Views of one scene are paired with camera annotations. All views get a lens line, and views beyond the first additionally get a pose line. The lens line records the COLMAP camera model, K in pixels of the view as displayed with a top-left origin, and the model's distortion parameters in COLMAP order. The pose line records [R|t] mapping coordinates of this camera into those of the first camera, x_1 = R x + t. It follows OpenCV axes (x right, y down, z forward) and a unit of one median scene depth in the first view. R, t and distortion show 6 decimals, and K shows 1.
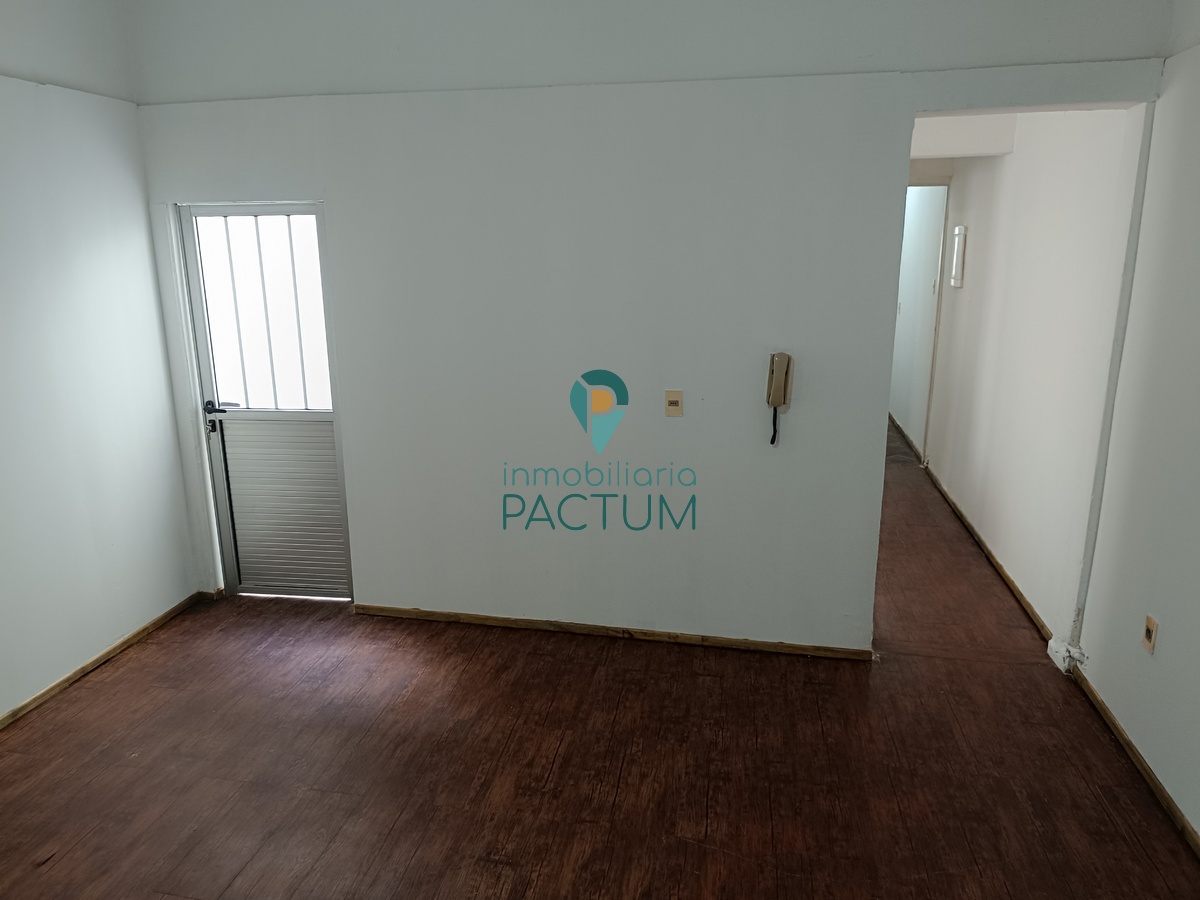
lens RADIAL K [[813.2, 0, 600.0], [0, 813.2, 450.0], [0, 0, 1]] dist [0.010681, 0.000540]
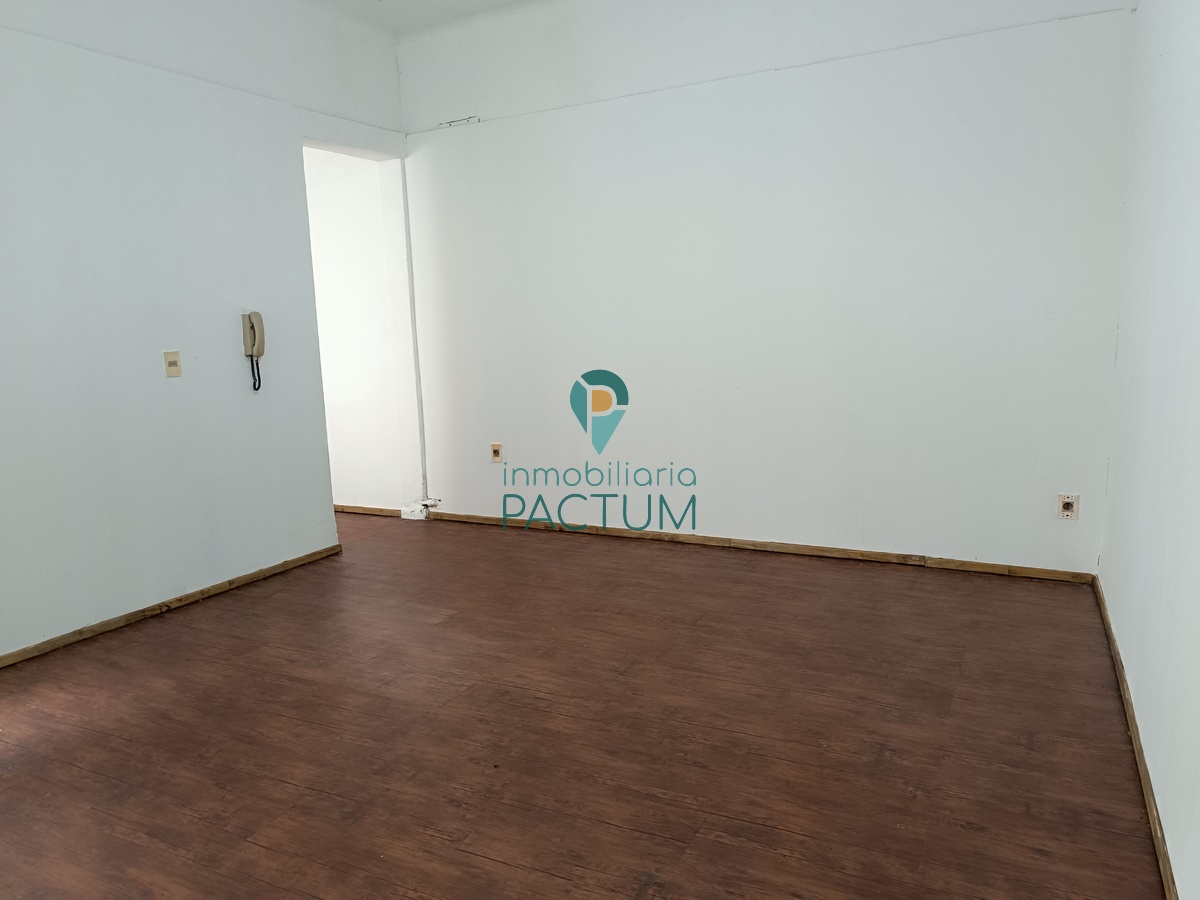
lens RADIAL K [[830.6, 0, 598.1], [0, 830.6, 450.6], [0, 0, 1]] dist [0.005044, -0.006002]
pose [[0.297152, -0.157547, 0.941743, -0.781457], [0.259993, 0.962377, 0.078962, 0.109646], [-0.918752, 0.221382, 0.326933, 0.164078]]
